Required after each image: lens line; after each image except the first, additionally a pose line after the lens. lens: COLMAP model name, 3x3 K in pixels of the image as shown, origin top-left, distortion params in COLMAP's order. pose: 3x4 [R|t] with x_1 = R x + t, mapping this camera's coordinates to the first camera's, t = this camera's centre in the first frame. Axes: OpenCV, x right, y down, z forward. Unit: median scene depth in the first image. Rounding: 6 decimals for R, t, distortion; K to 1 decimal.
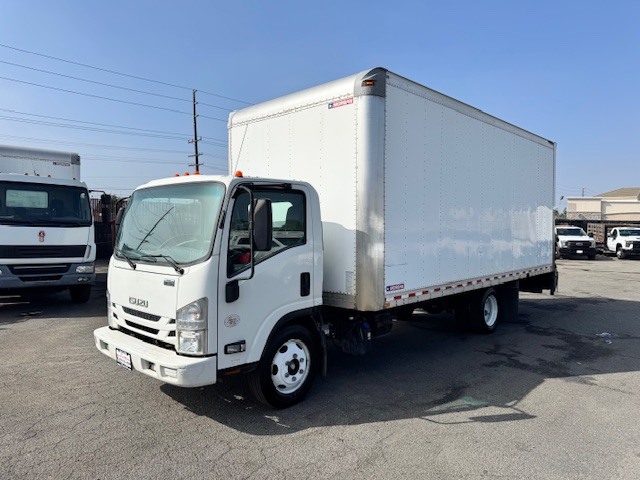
lens RADIAL K [[456.1, 0, 330.7], [0, 456.1, 234.5], [0, 0, 1]] dist [0.020209, -0.020149]
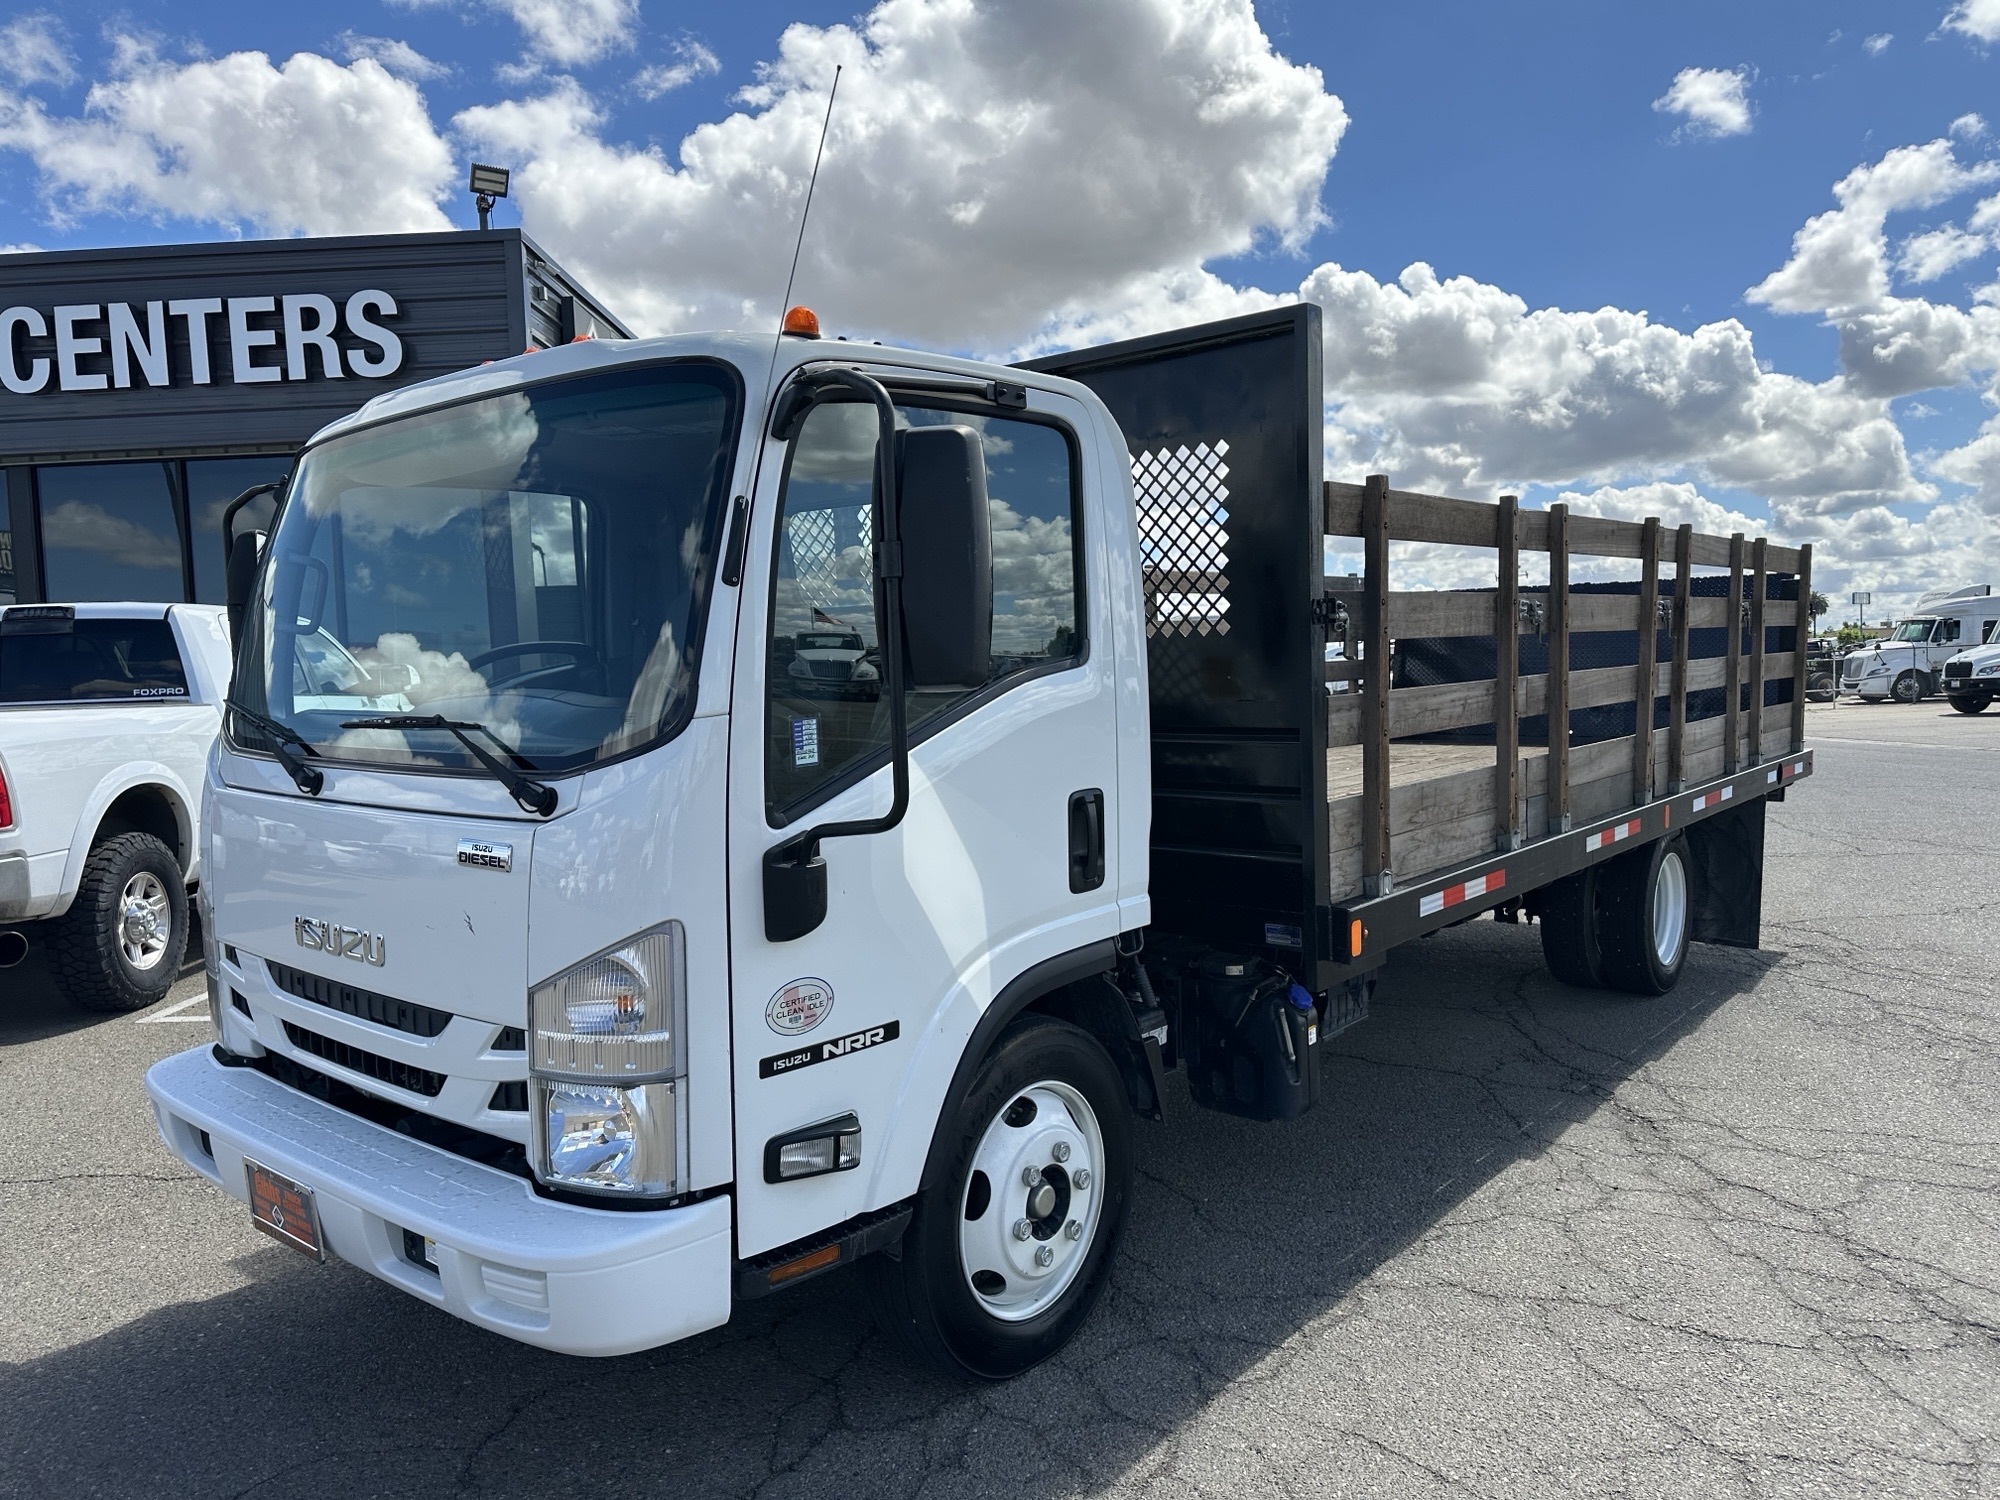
lens RADIAL K [[1425.2, 0, 1016.0], [0, 1425.2, 753.3], [0, 0, 1]] dist [0.020209, -0.020149]
pose [[0.998574, -0.026455, 0.046372, -0.136770], [0.023623, 0.997883, 0.060585, 0.024680], [-0.047876, -0.059403, 0.997085, 0.332573]]
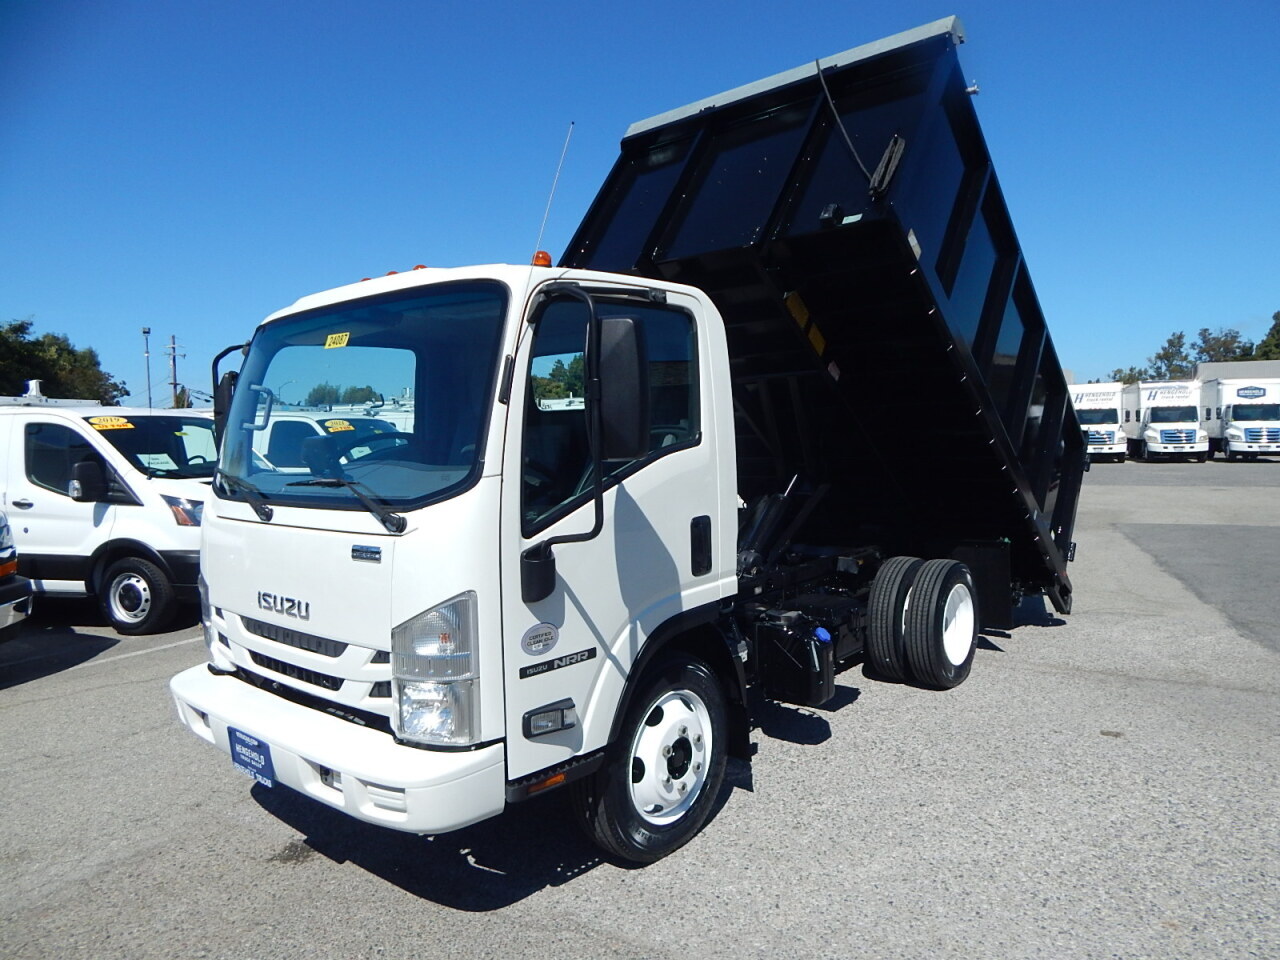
lens RADIAL K [[850.5, 0, 647.5], [0, 850.5, 477.8], [0, 0, 1]] dist [-0.008644, 0.002483]
pose [[0.998796, -0.031323, 0.037766, -0.143664], [0.029882, 0.998825, 0.038152, 0.022003], [-0.038917, -0.036977, 0.998558, 0.289235]]
